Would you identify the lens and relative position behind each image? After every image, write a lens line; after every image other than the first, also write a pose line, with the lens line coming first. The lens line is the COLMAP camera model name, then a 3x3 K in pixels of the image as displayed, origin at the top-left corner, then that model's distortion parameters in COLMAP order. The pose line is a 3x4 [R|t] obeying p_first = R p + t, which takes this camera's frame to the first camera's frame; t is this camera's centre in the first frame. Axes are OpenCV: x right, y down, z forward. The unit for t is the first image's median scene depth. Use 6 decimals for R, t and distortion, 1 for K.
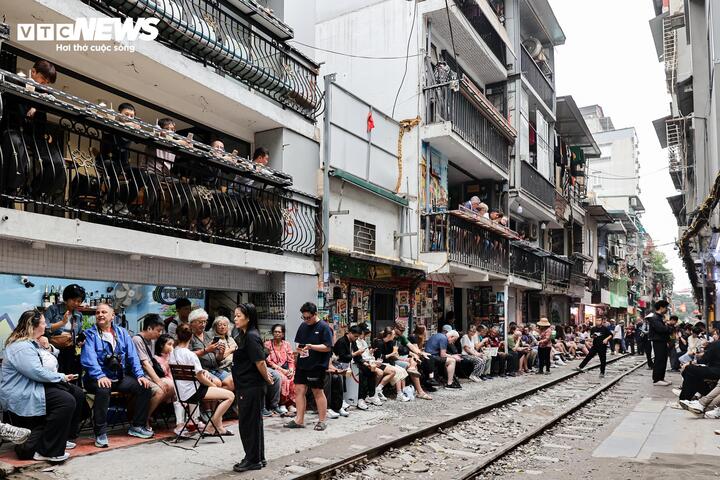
lens RADIAL K [[538.7, 0, 352.4], [0, 538.7, 280.9], [0, 0, 1]] dist [-0.007294, 0.000011]
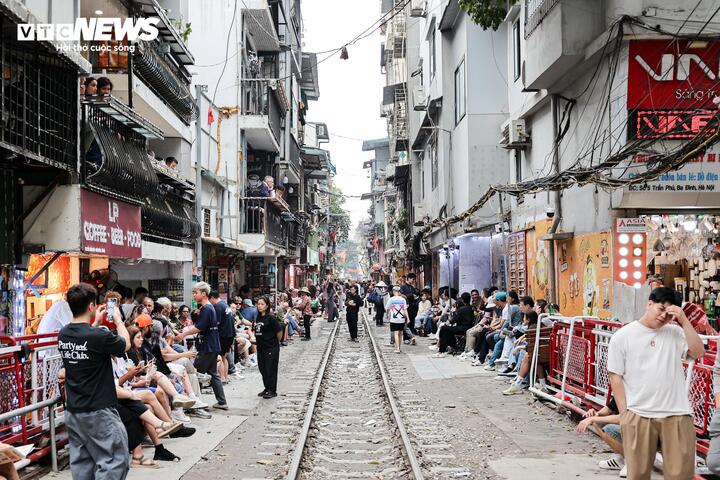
lens RADIAL K [[894.5, 0, 359.8], [0, 894.5, 240.4], [0, 0, 1]] dist [0.024684, 0.000000]
pose [[0.838408, 0.005678, 0.545014, -0.648519], [-0.024285, 0.999342, 0.026949, -0.092880], [-0.544502, -0.035830, 0.837994, -0.641312]]
